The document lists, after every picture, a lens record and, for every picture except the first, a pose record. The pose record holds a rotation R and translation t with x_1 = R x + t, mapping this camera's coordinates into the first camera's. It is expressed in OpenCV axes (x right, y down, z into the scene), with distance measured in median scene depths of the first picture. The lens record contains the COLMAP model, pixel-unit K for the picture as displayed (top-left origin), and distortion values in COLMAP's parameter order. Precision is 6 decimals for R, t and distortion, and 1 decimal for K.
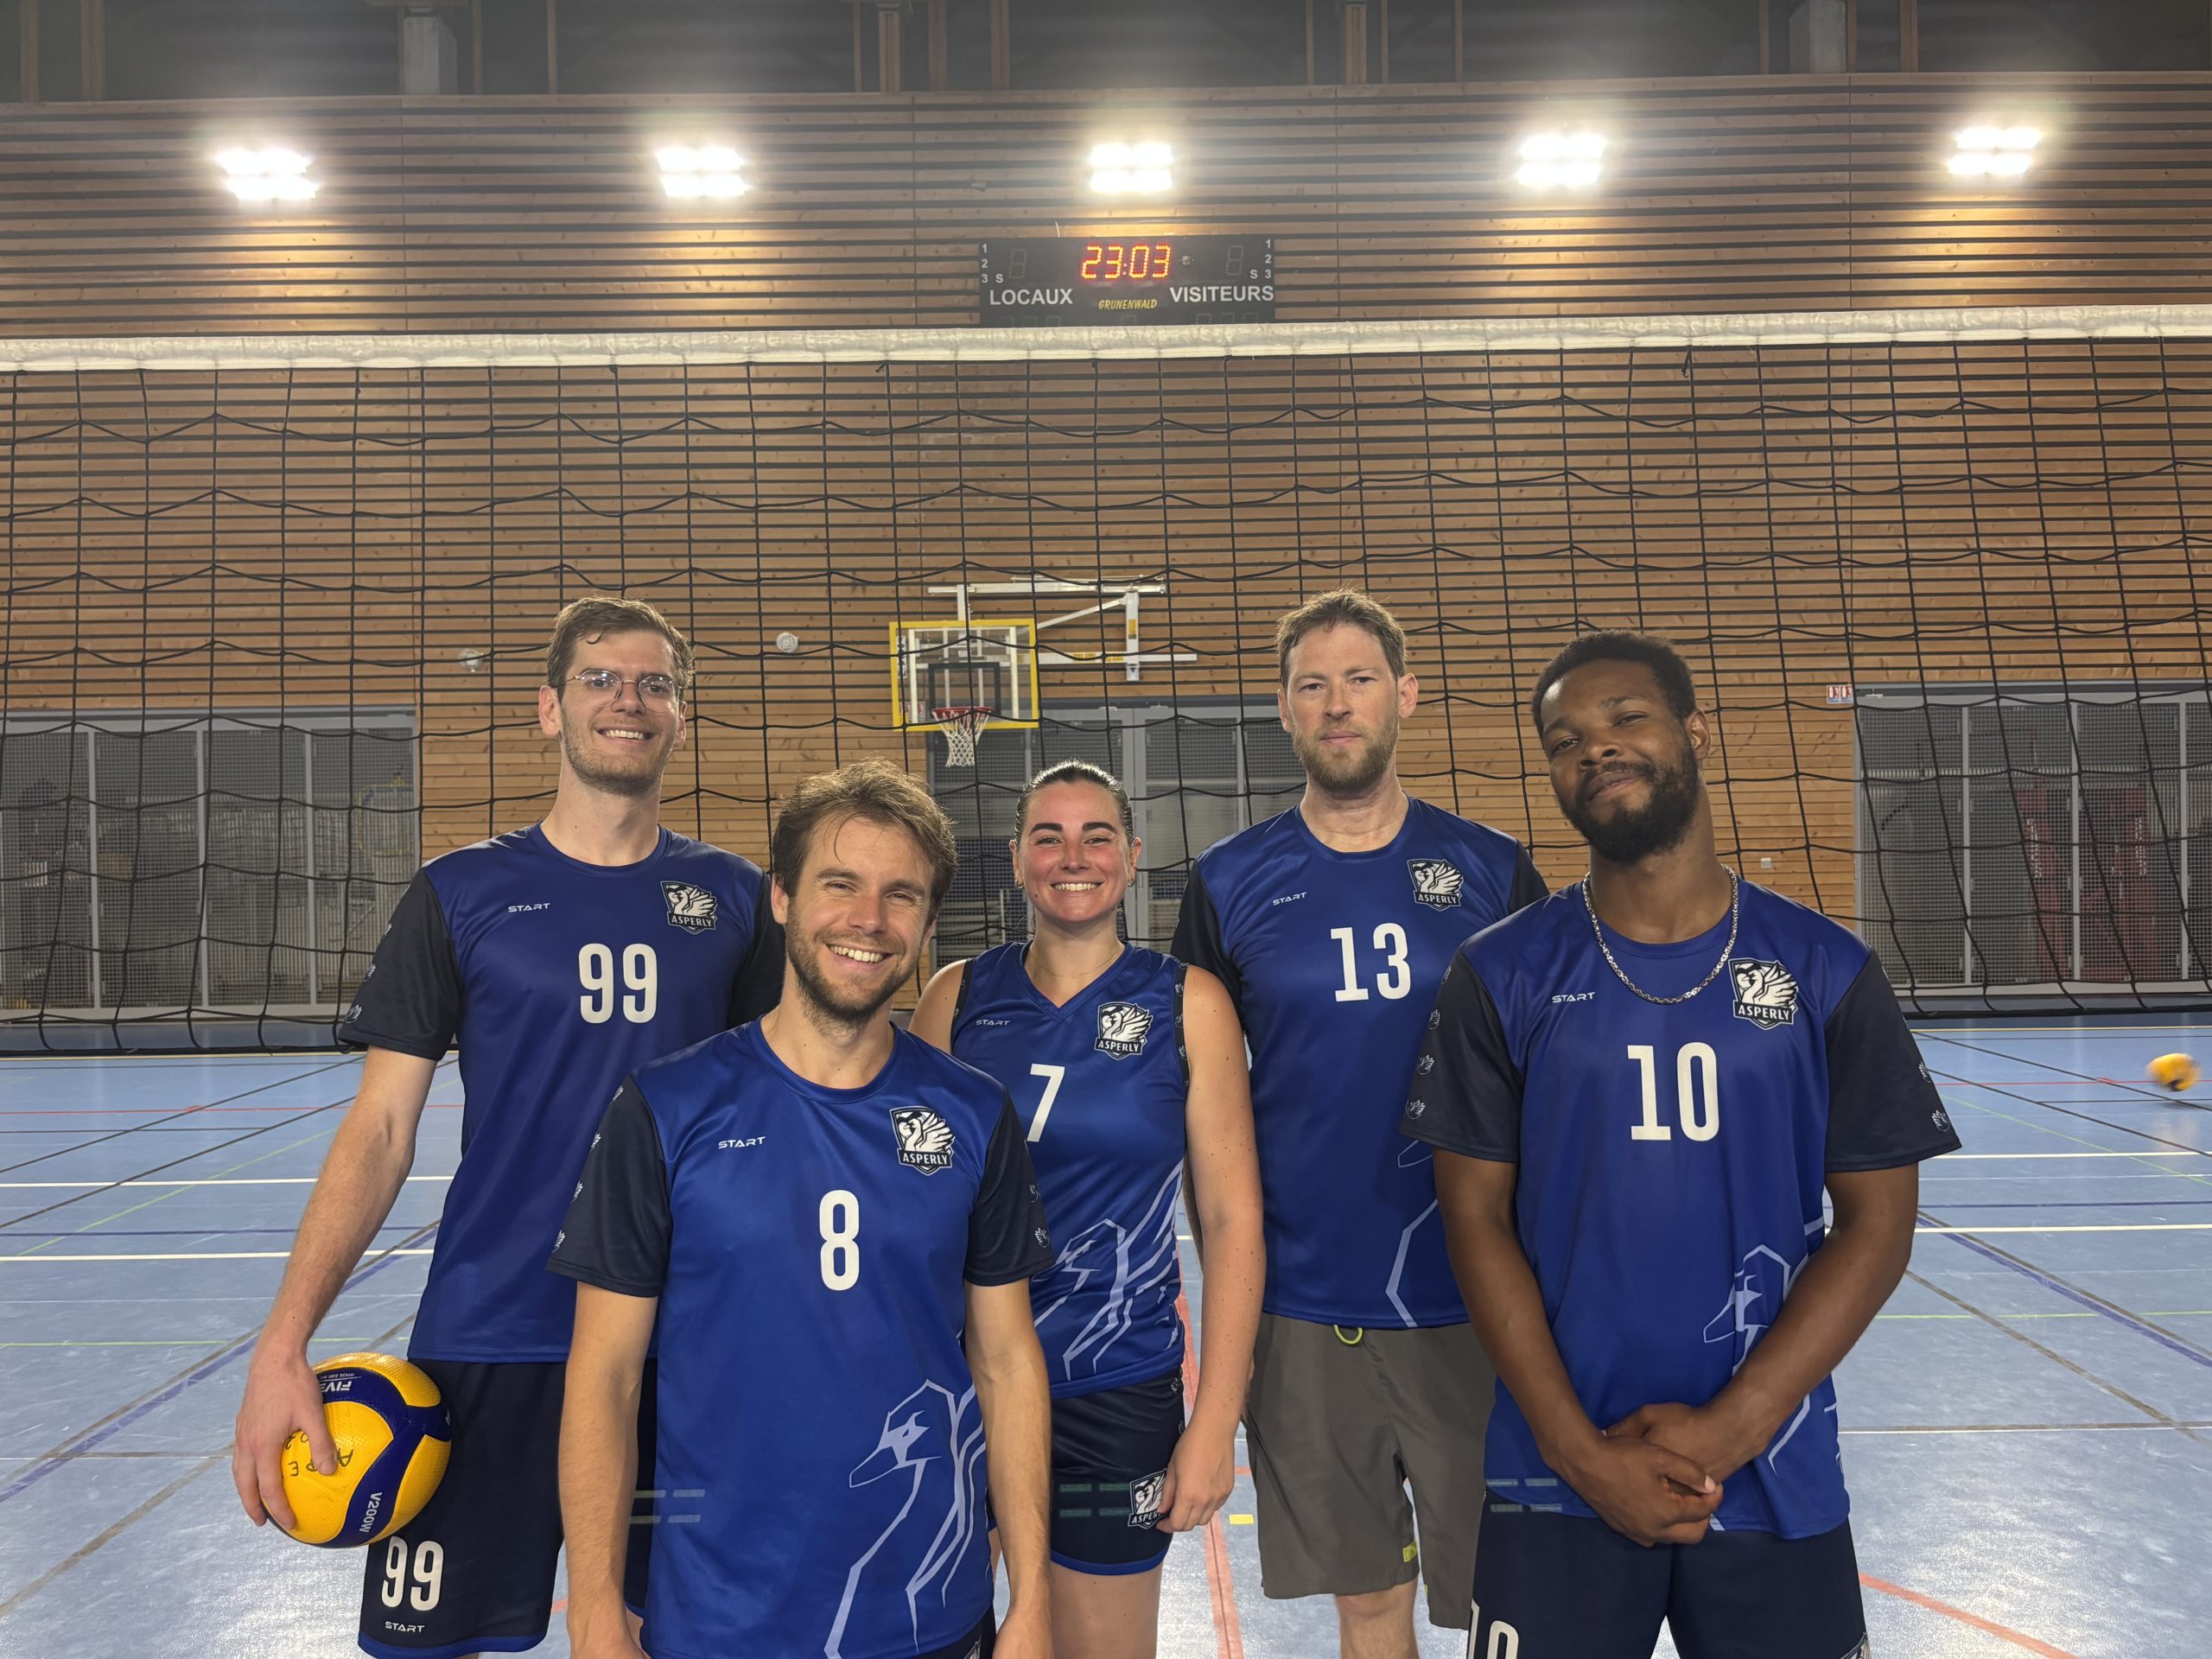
lens RADIAL K [[1734.4, 0, 1106.0], [0, 1734.4, 829.5], [0, 0, 1]] dist [0.038231, -0.048175]
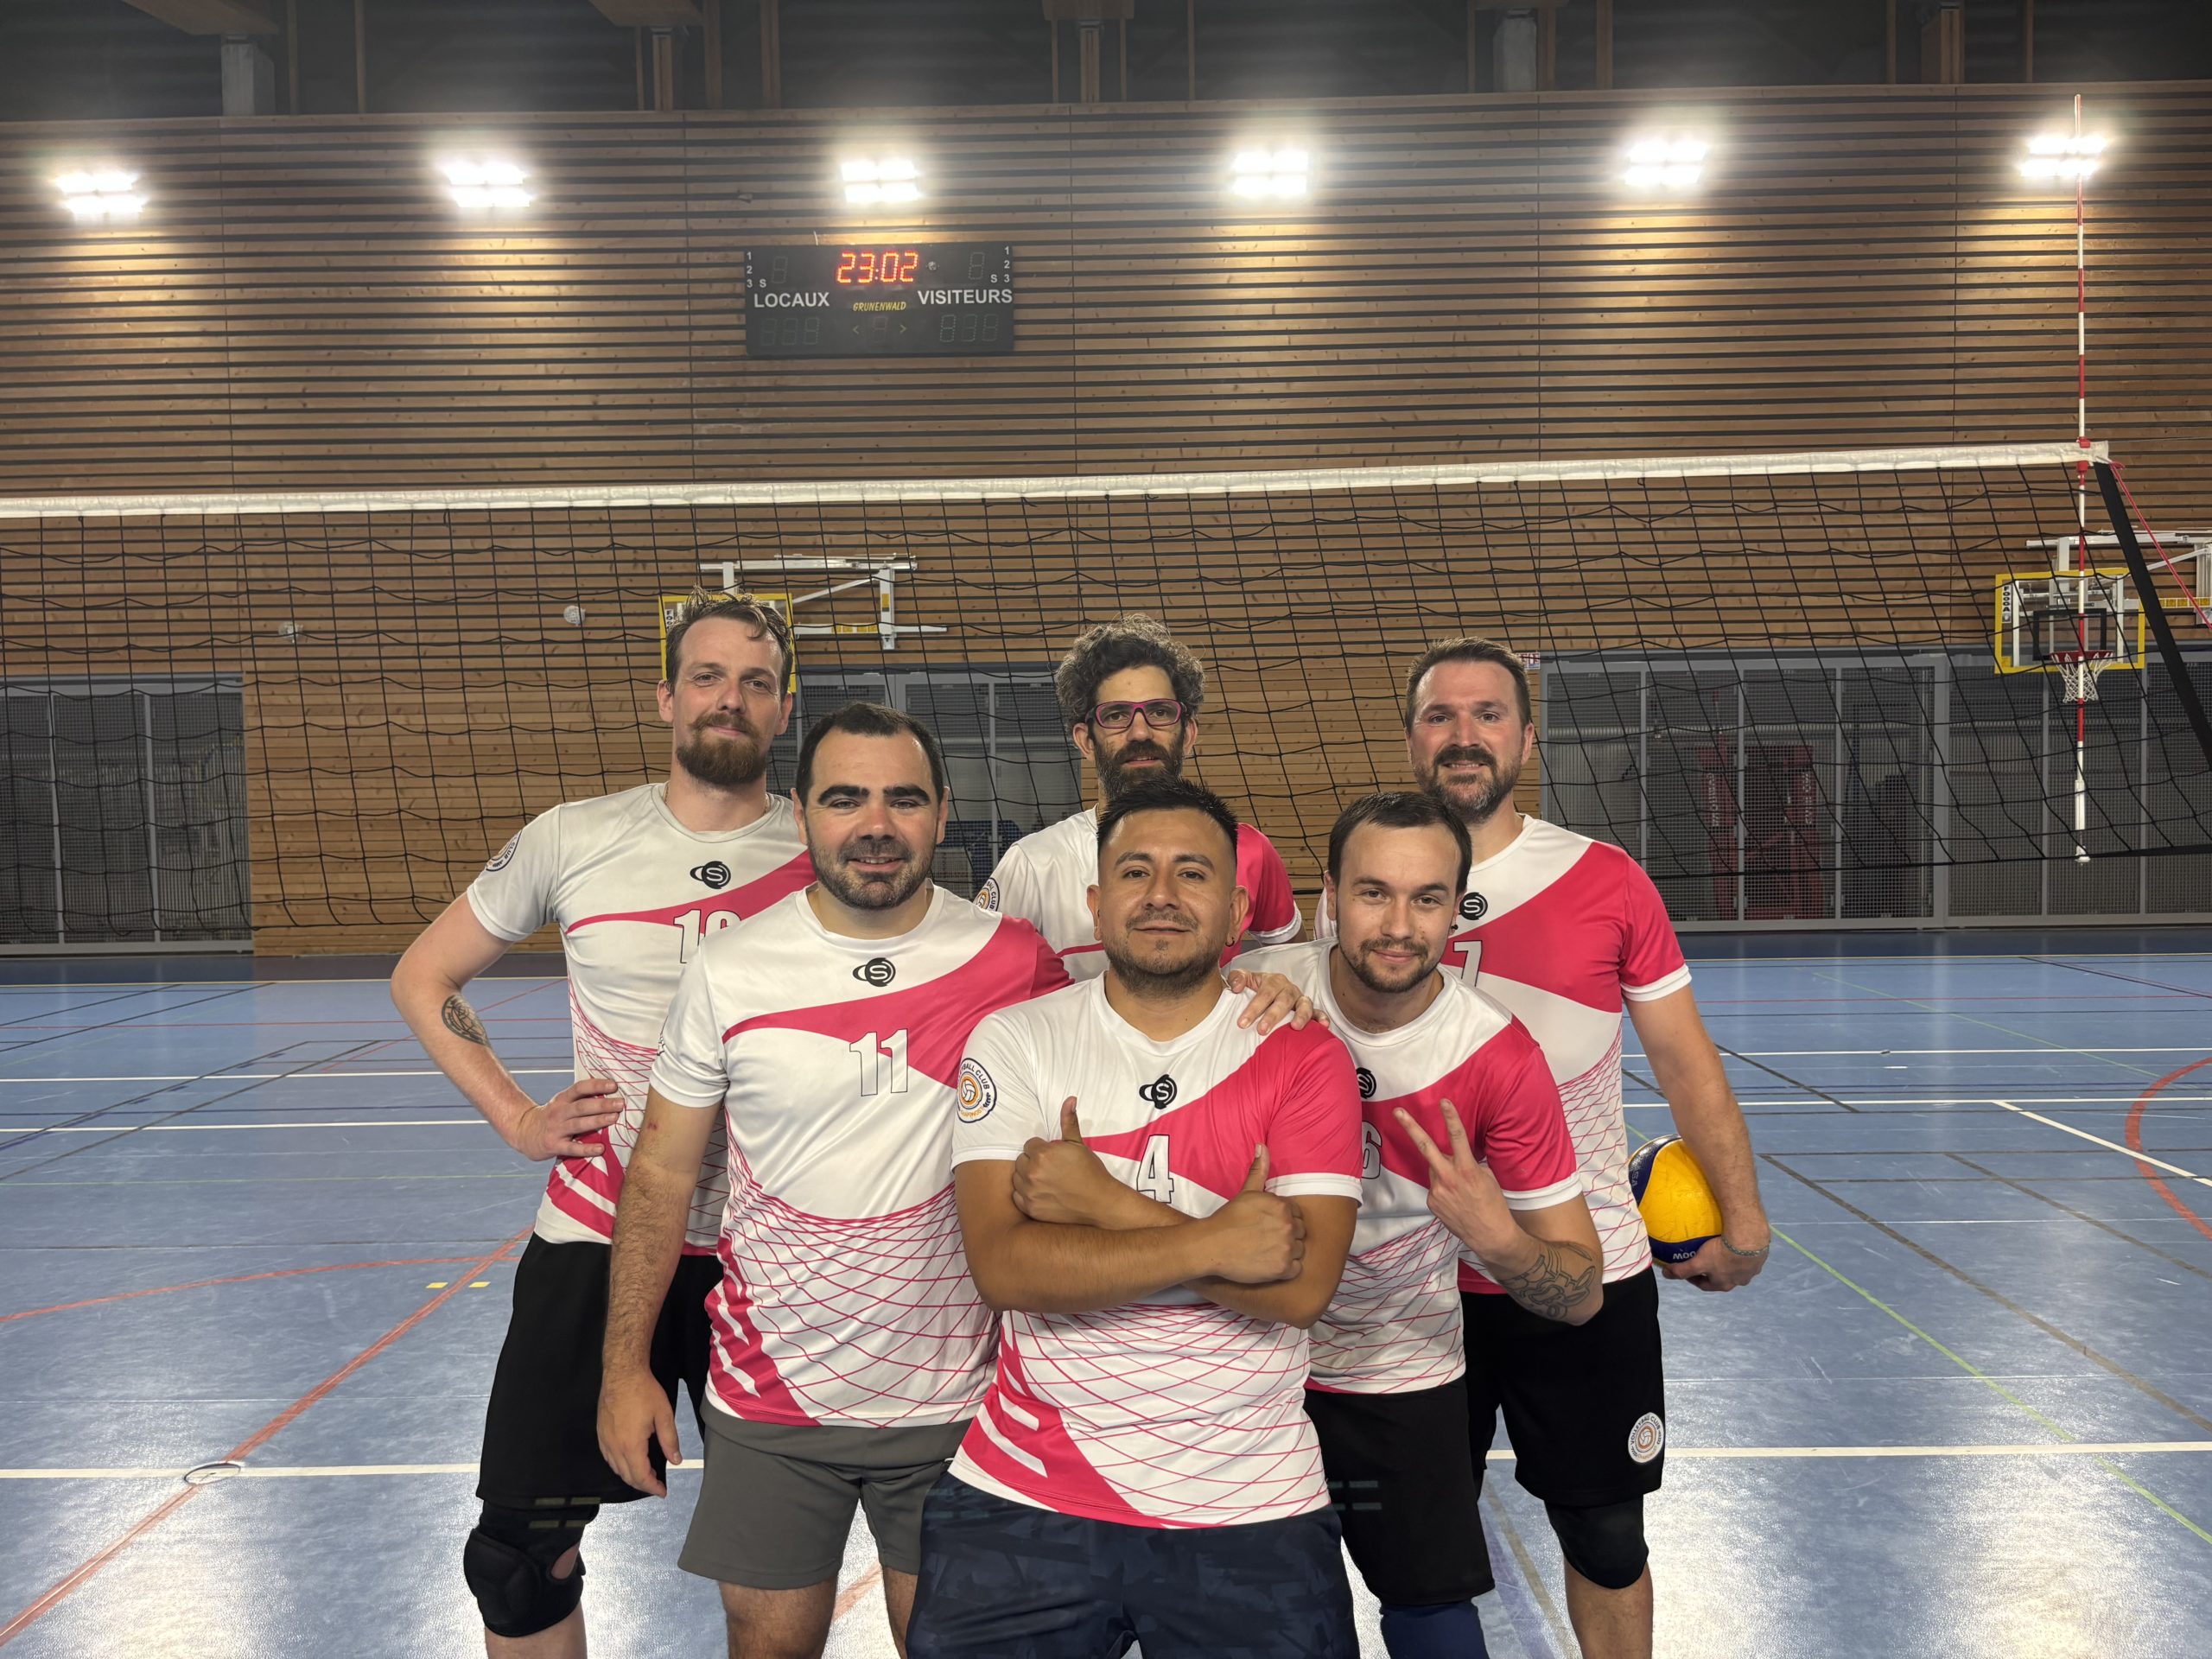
lens RADIAL K [[1735.2, 0, 1102.1], [0, 1735.2, 831.5], [0, 0, 1]] dist [0.028753, -0.025184]
pose [[0.999958, -0.001357, -0.009020, 0.162552], [0.001636, 0.999518, 0.031007, -0.003968], [0.008974, -0.031021, 0.999478, -0.108240]]
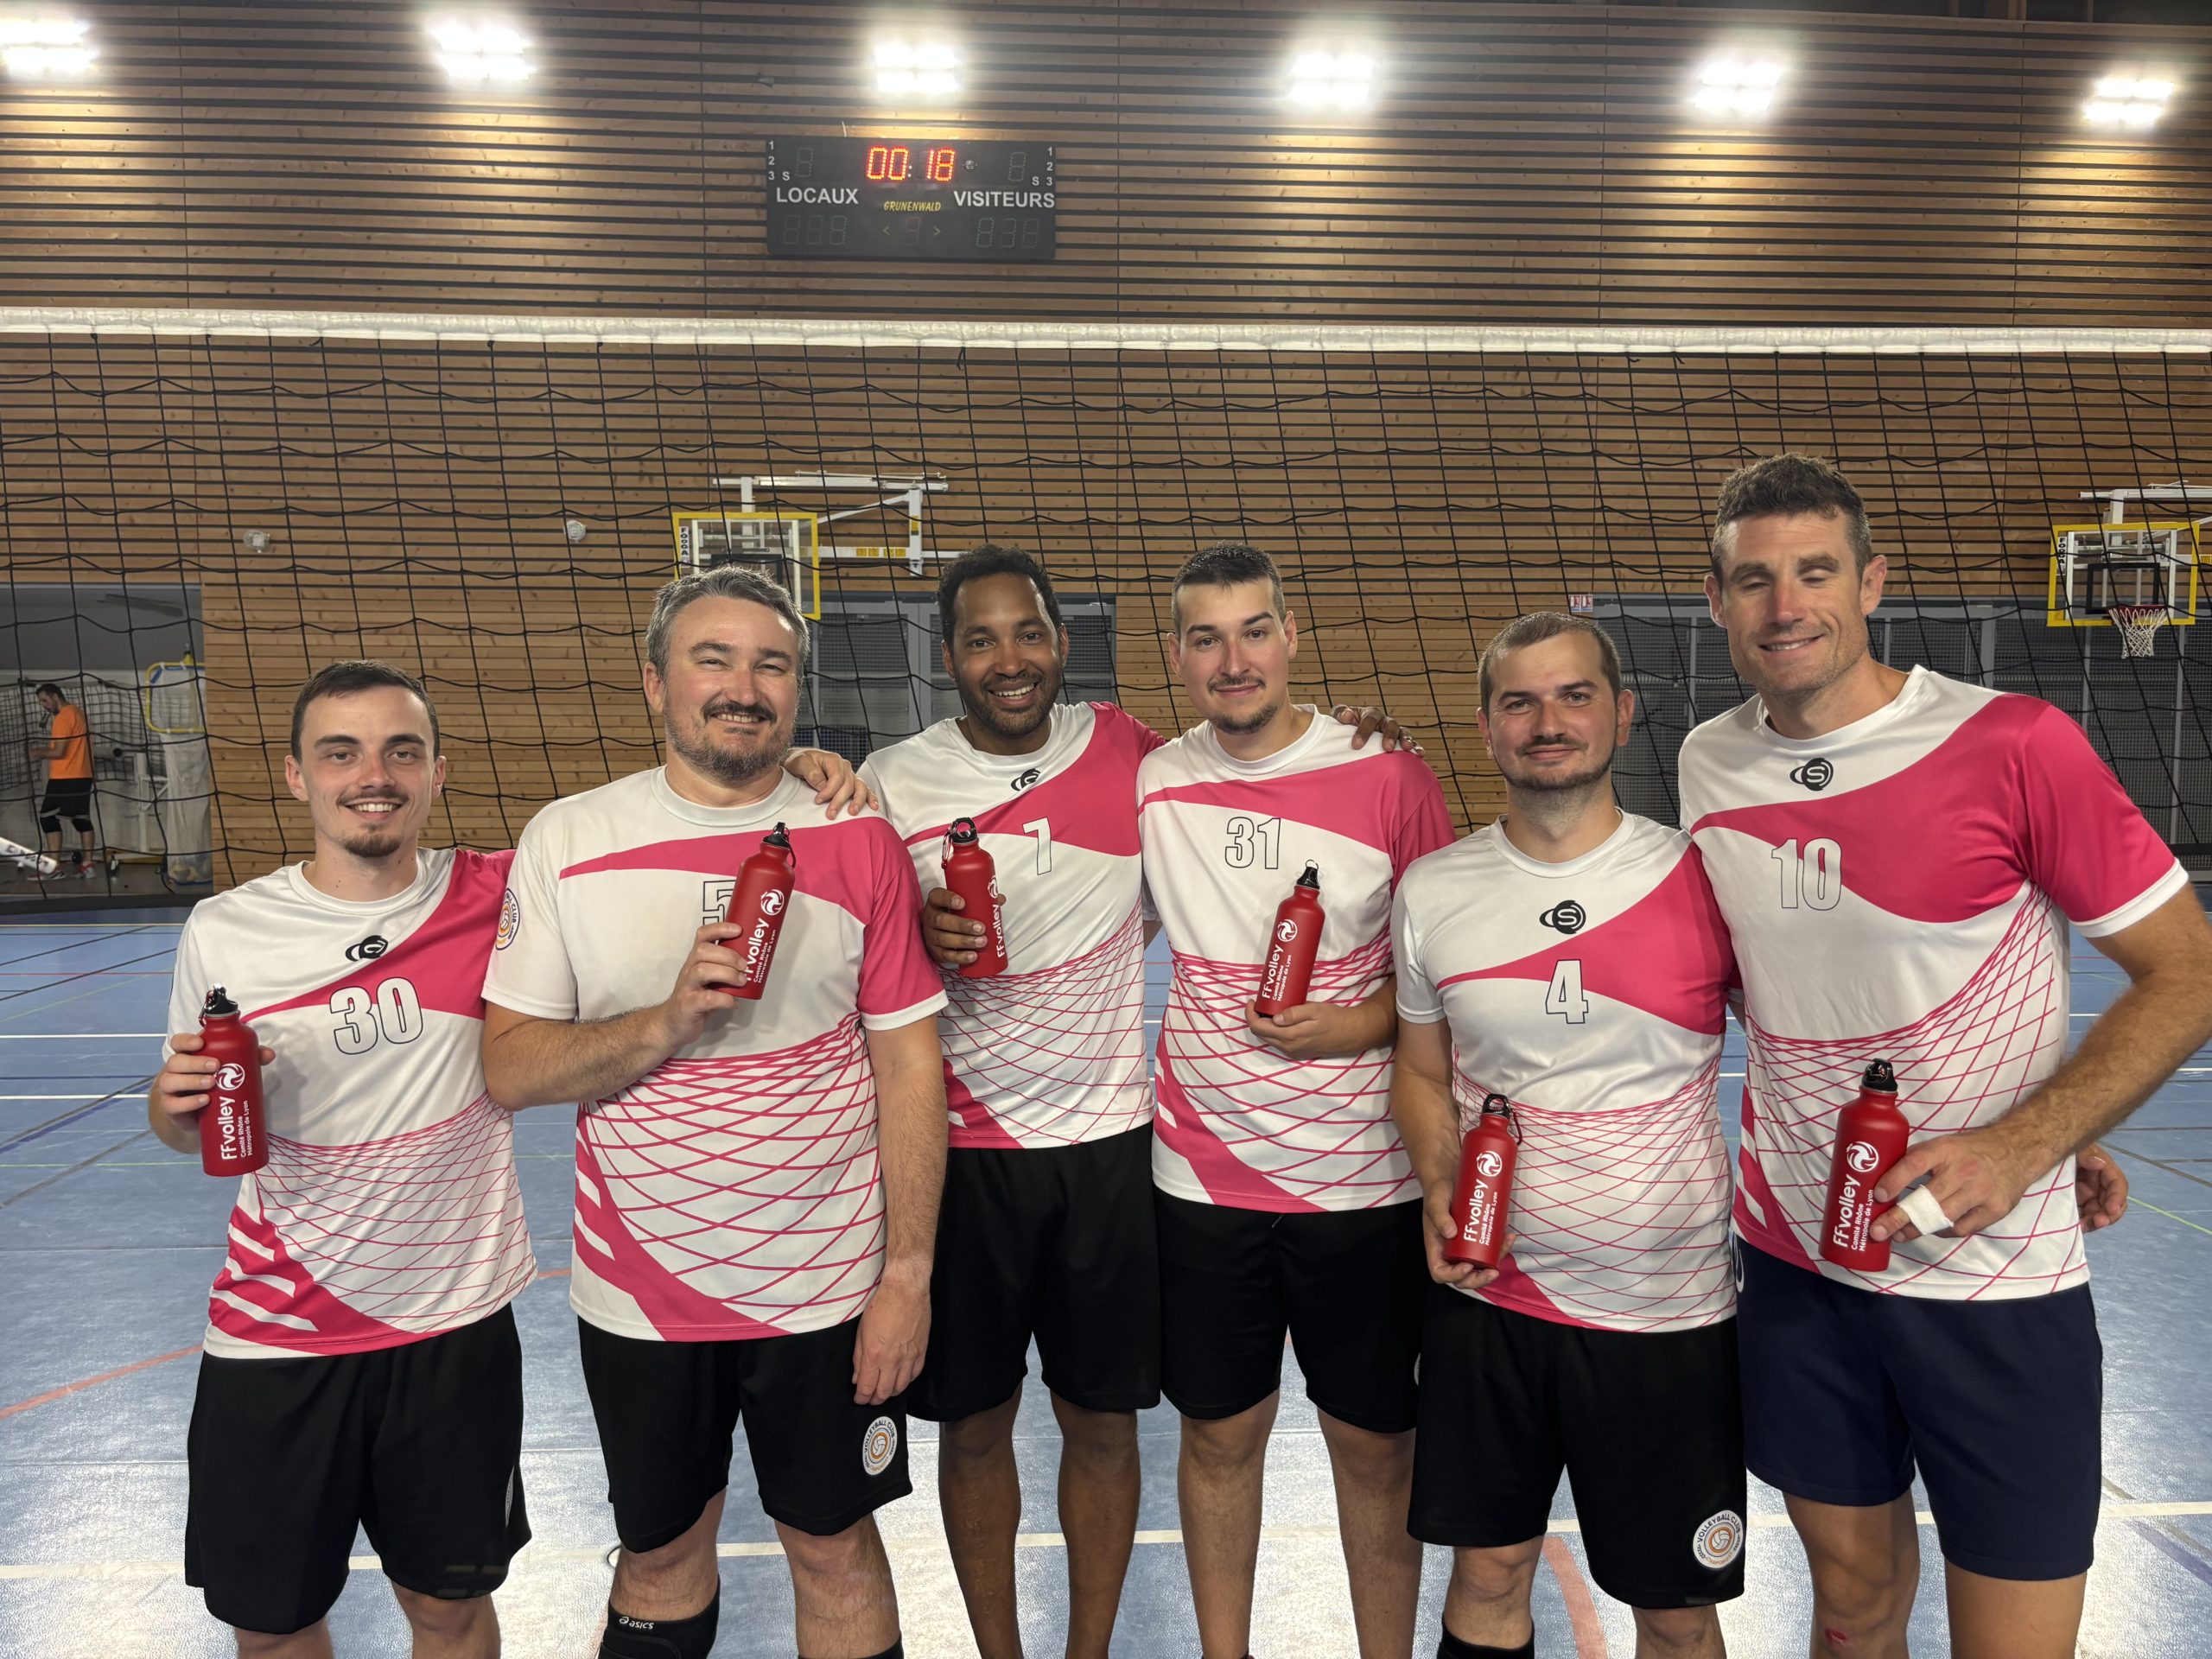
lens RADIAL K [[1735.2, 0, 1102.1], [0, 1735.2, 831.5], [0, 0, 1]] dist [0.028753, -0.025184]
pose [[0.997706, 0.011664, 0.066688, 0.059879], [-0.015860, 0.997904, 0.062738, -0.000170], [-0.065816, -0.063652, 0.995800, -0.052833]]
